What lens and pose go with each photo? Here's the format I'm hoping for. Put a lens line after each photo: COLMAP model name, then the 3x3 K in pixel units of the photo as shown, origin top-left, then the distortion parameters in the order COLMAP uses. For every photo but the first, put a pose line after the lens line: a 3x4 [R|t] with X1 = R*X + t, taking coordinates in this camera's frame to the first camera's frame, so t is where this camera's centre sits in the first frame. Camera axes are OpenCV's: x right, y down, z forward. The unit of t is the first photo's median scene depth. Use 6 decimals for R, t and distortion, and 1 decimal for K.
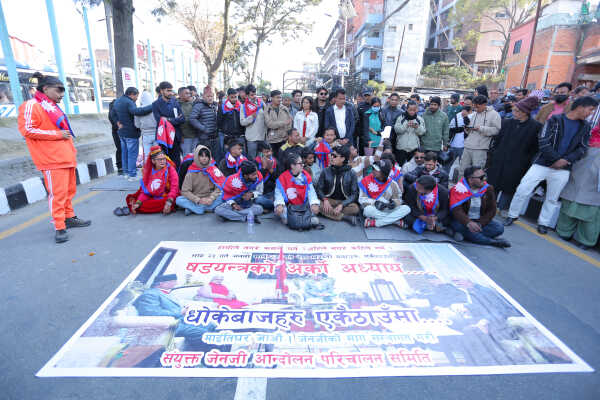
lens RADIAL K [[299.6, 0, 298.3], [0, 299.6, 201.2], [0, 0, 1]] dist [-0.073057, 0.033080]
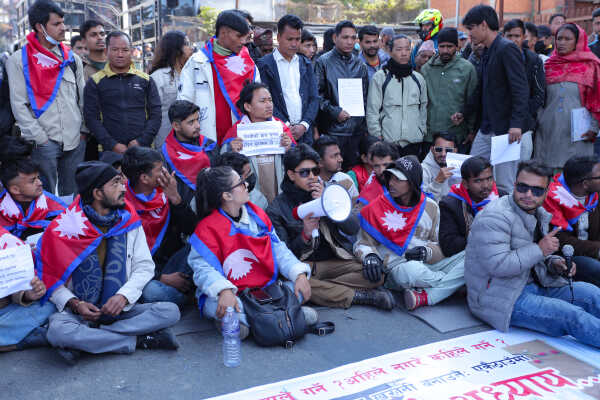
lens RADIAL K [[669.8, 0, 299.9], [0, 669.8, 198.1], [0, 0, 1]] dist [0.060959, 0.012032]
pose [[0.902160, -0.110276, 0.417069, -0.377739], [0.158848, 0.983767, -0.083489, -0.023103], [-0.401092, 0.141571, 0.905032, 0.142191]]
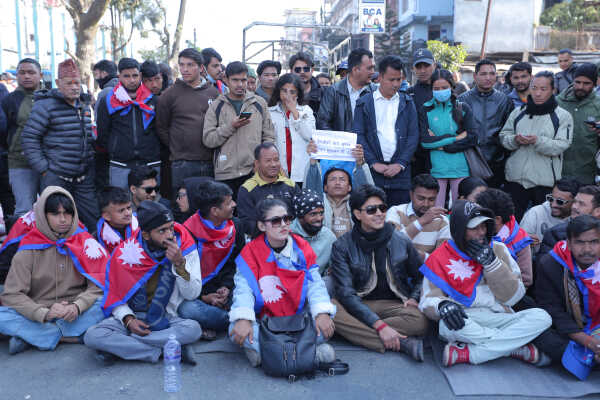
lens RADIAL K [[669.8, 0, 299.9], [0, 669.8, 198.1], [0, 0, 1]] dist [0.060959, 0.012032]
pose [[0.999130, -0.028532, 0.030416, -0.003594], [0.033213, 0.985470, -0.166569, 0.007224], [-0.025221, 0.167434, 0.985561, 0.035004]]
